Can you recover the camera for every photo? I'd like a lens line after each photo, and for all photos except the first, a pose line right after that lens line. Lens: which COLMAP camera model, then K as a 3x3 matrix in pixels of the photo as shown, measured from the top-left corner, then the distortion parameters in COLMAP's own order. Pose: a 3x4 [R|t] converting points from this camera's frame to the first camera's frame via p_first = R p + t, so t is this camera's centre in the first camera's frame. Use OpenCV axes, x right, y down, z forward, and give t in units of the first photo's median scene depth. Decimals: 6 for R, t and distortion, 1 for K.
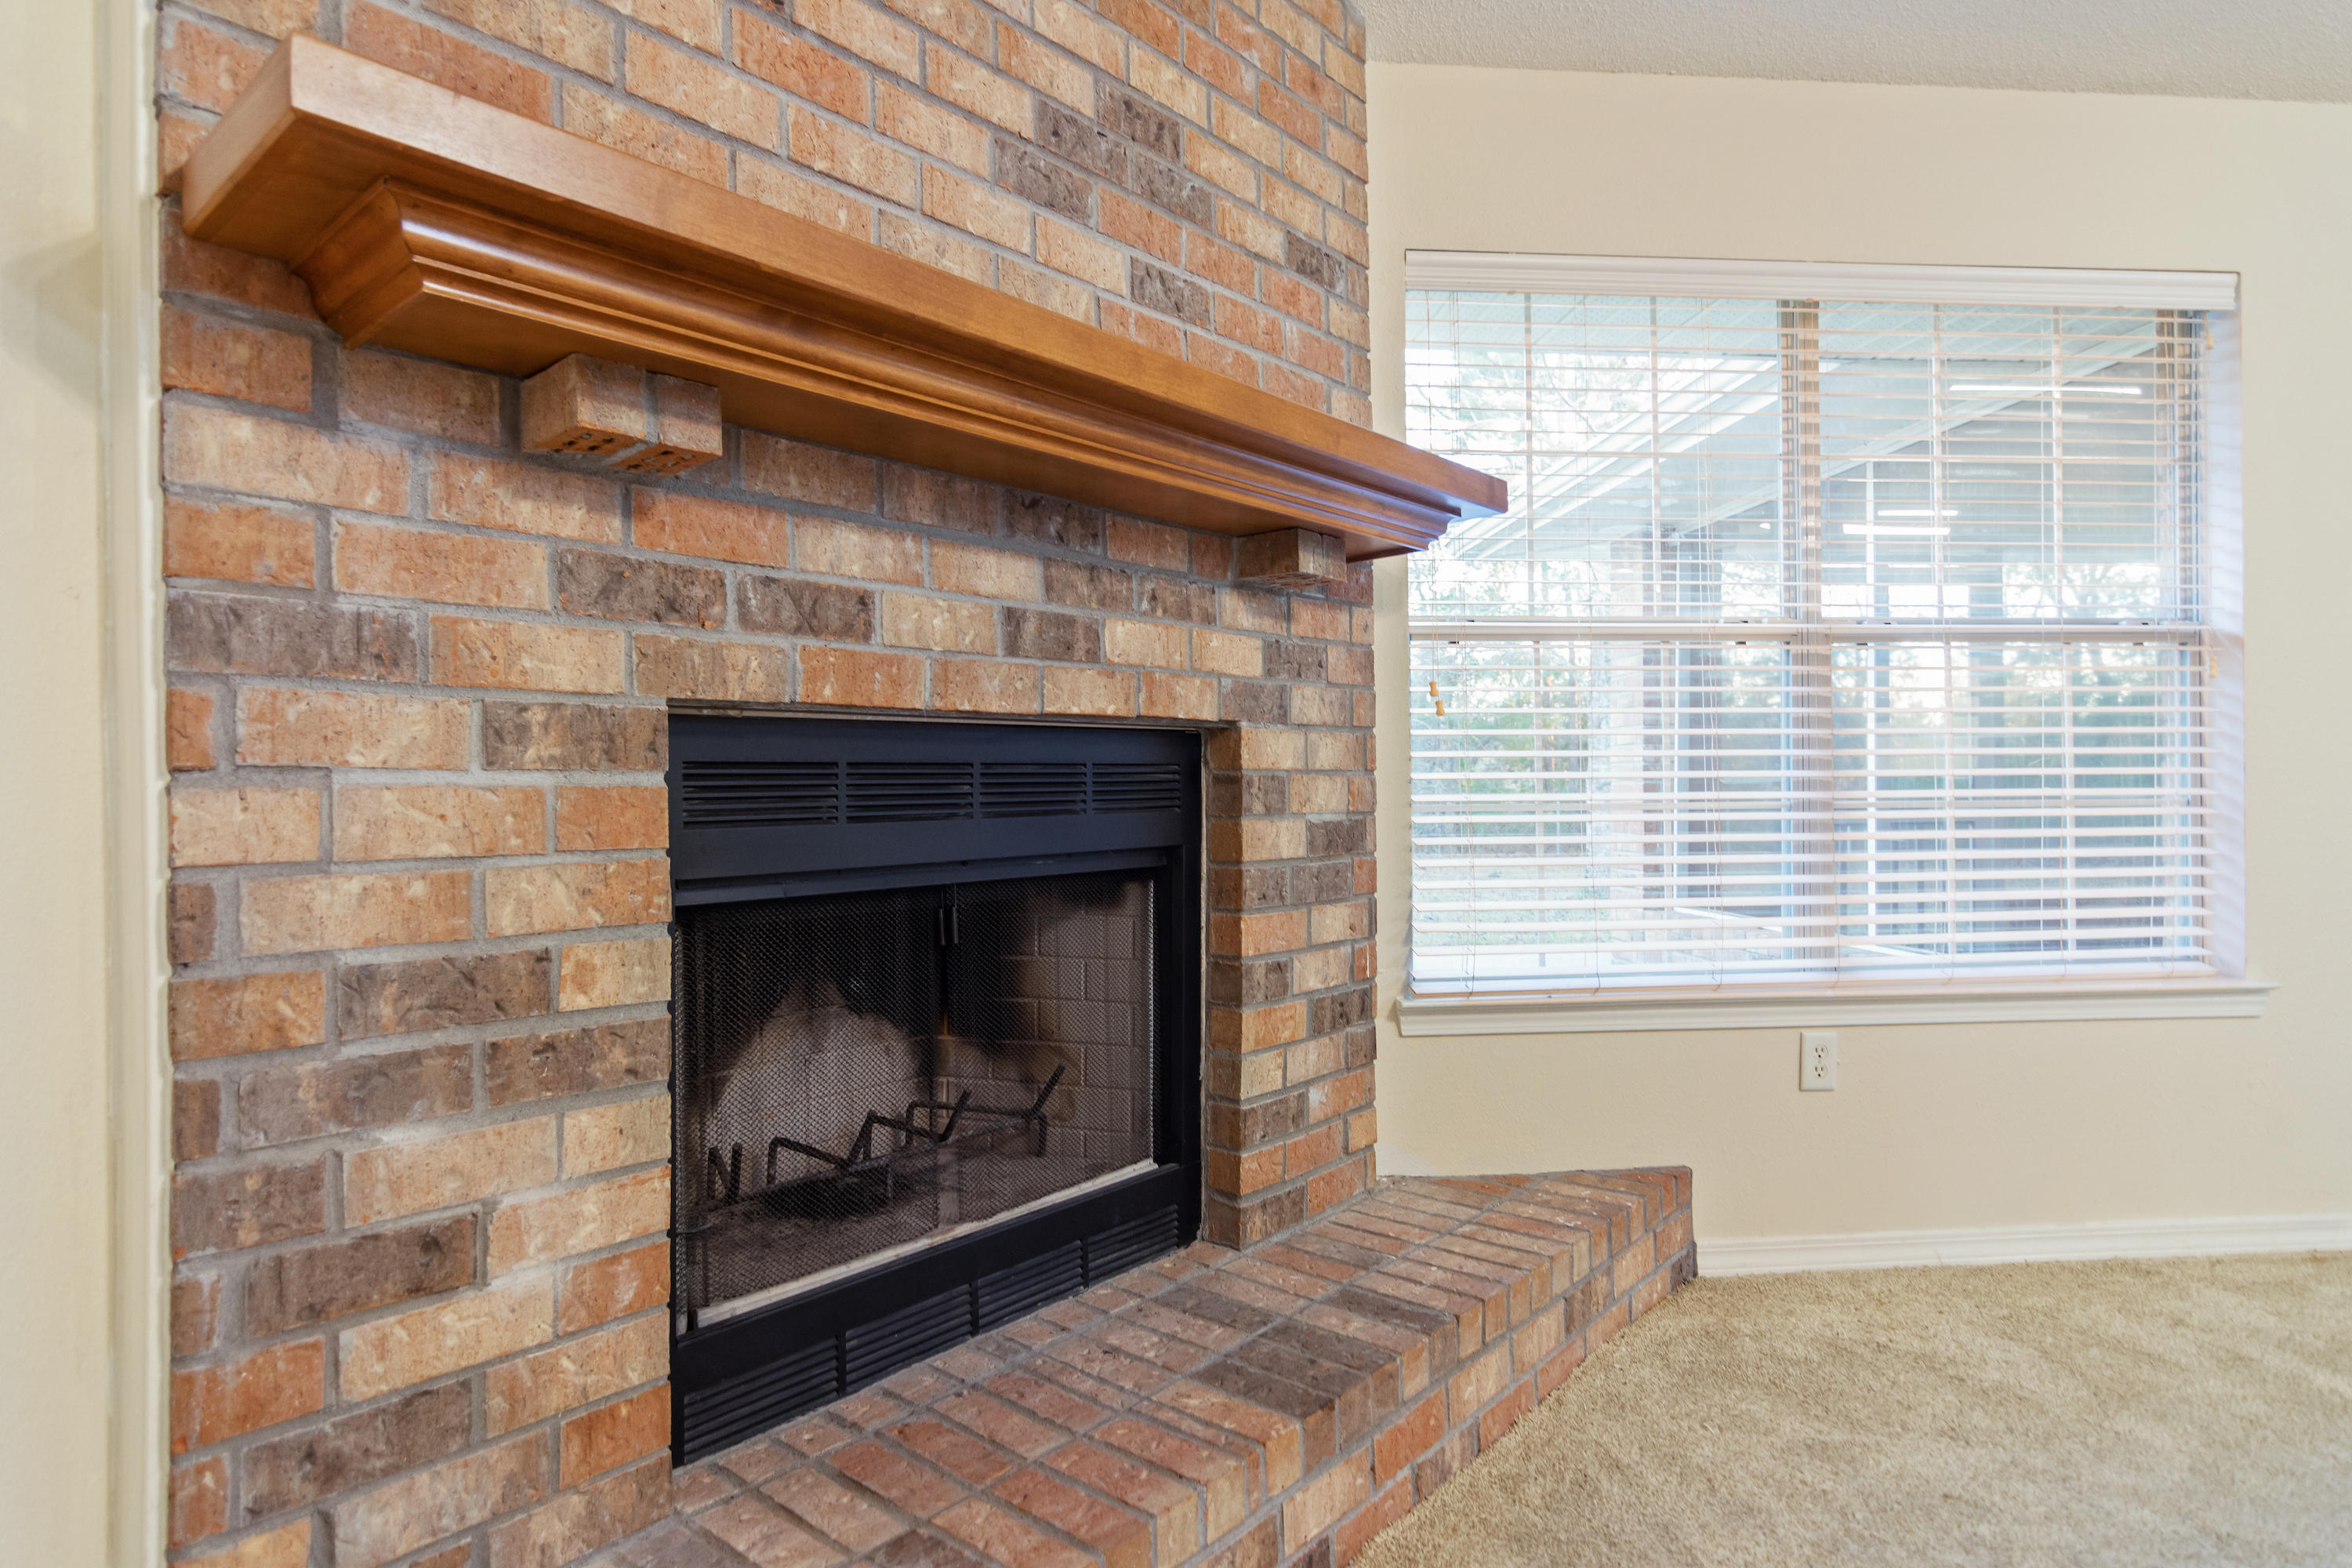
lens RADIAL K [[1336.0, 0, 1175.2], [0, 1336.0, 787.5], [0, 0, 1]] dist [-0.000066, 0.000340]
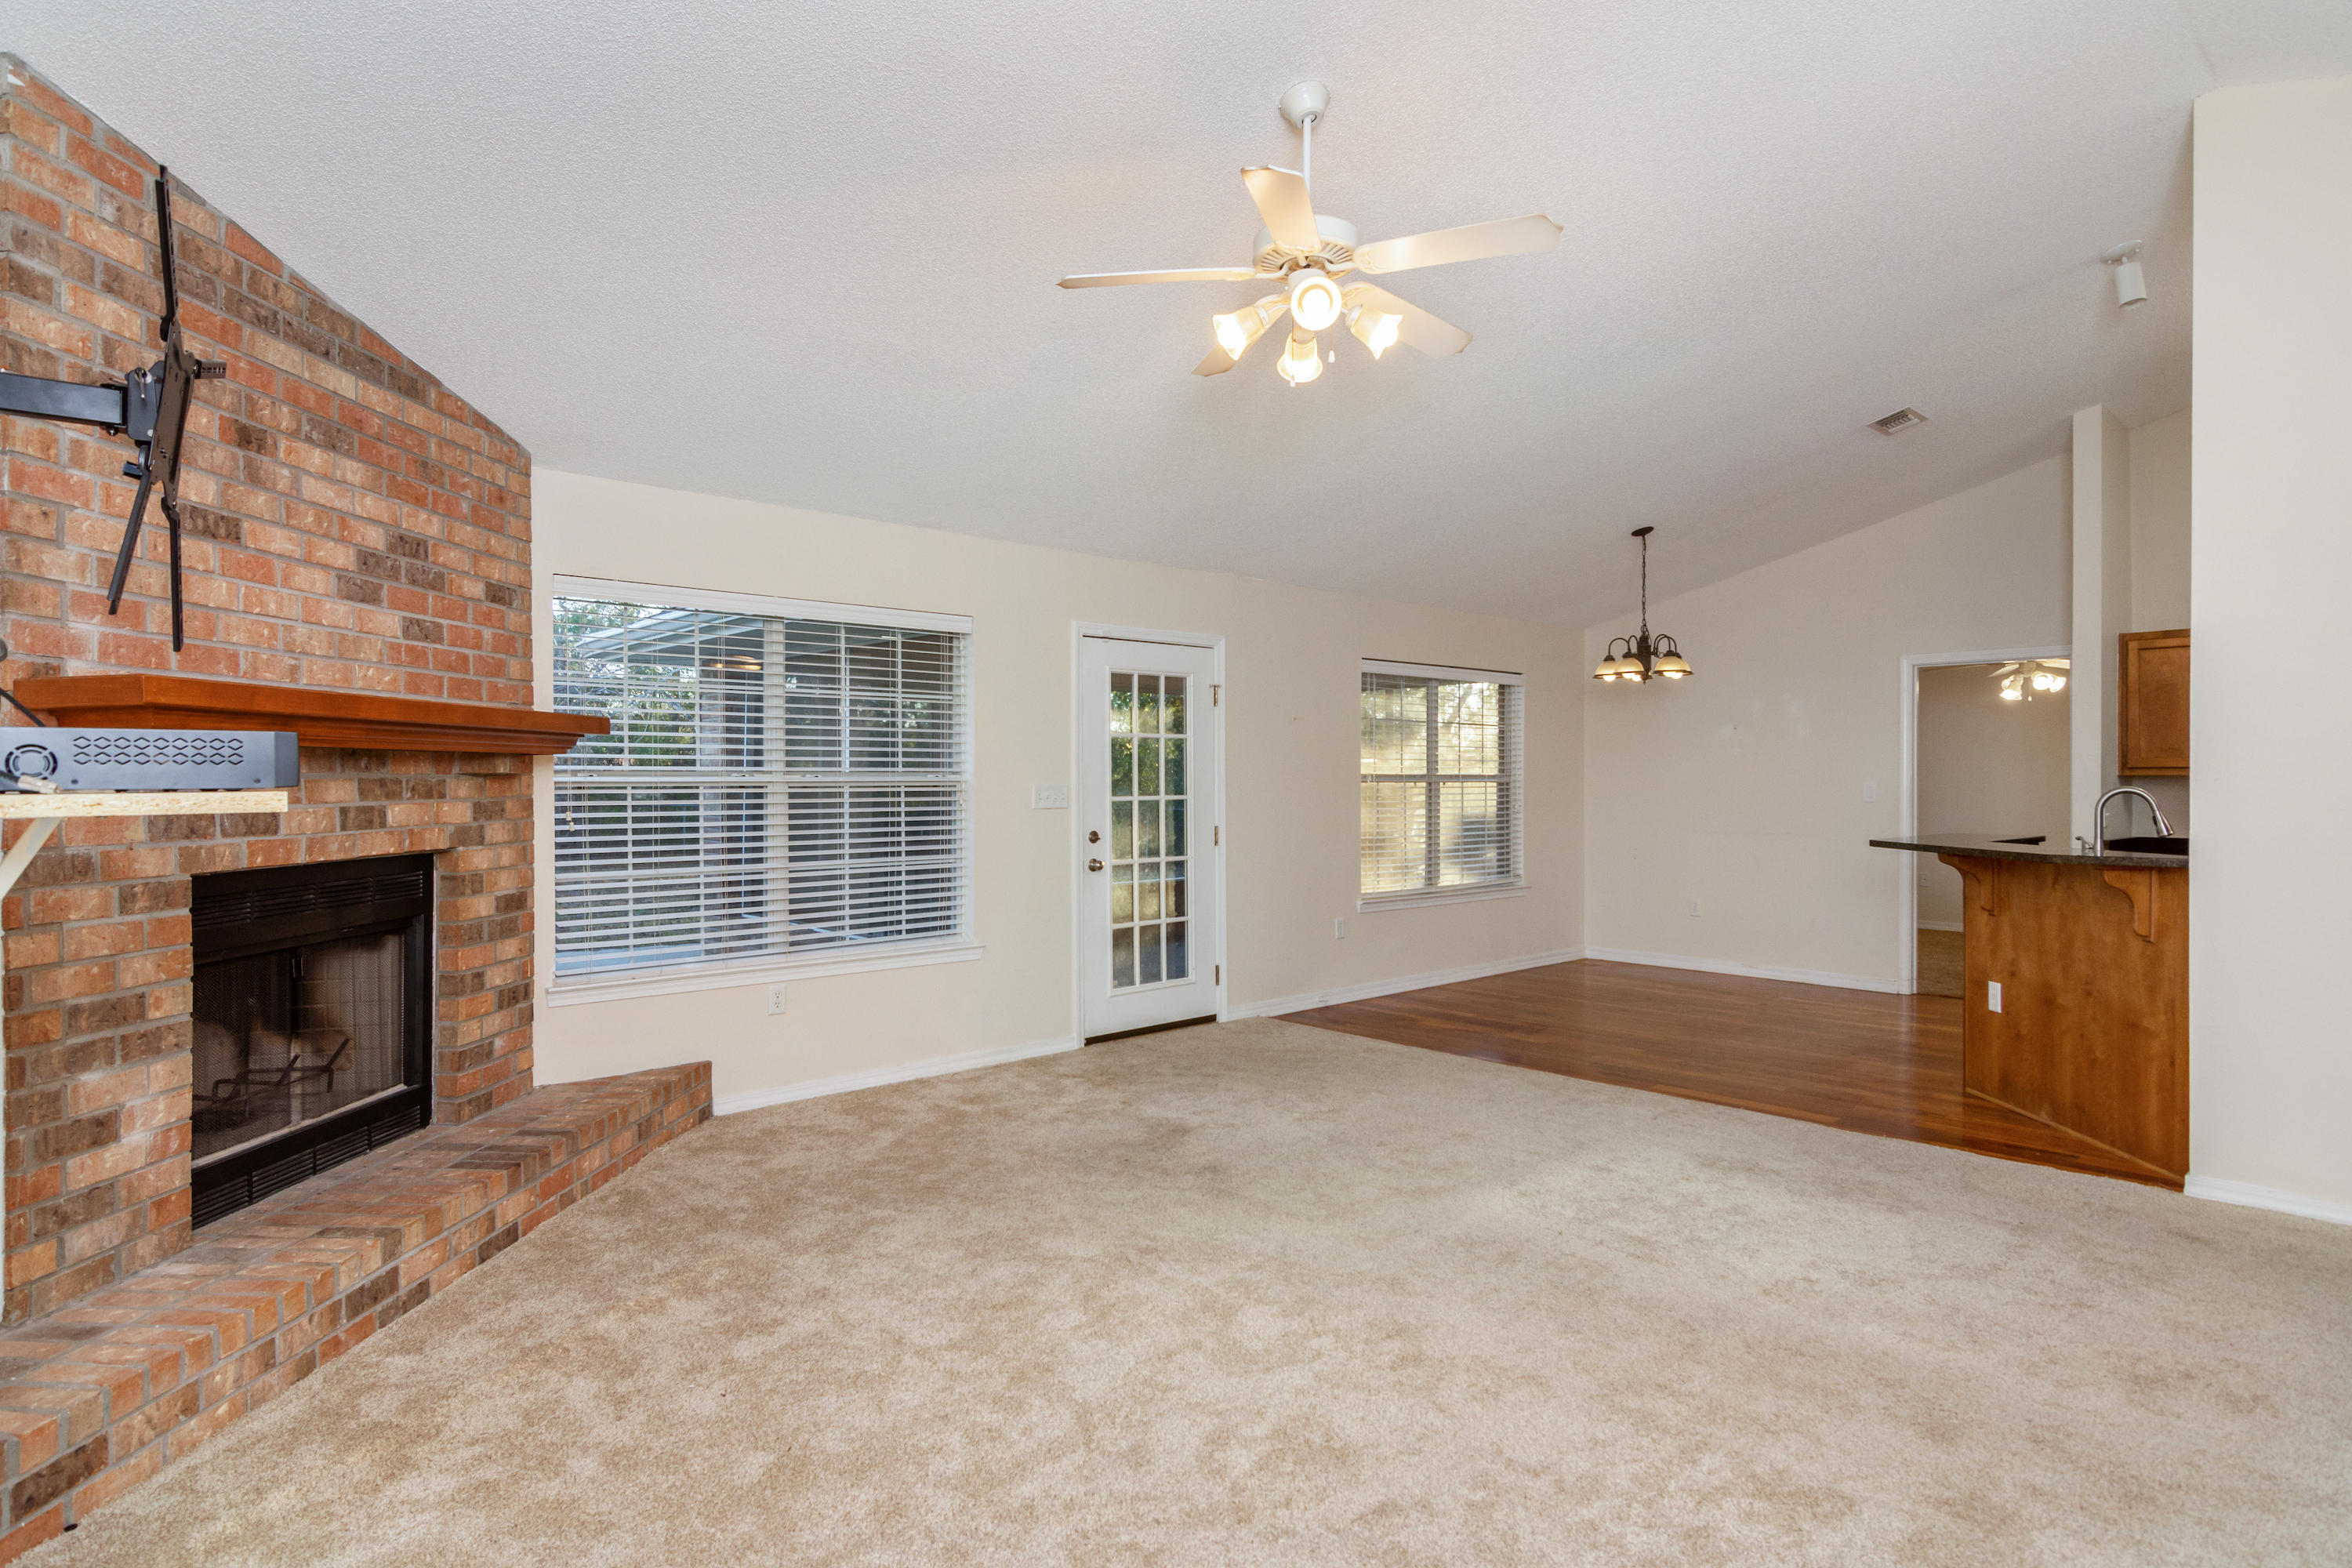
lens RADIAL K [[1280.0, 0, 1176.0], [0, 1280.0, 784.0], [0, 0, 1]] dist [0.000413, -0.000013]
pose [[0.801614, 0.005843, 0.597814, -0.291010], [-0.007040, 0.999975, -0.000334, -0.191032], [-0.597801, -0.003941, 0.801635, -1.398568]]
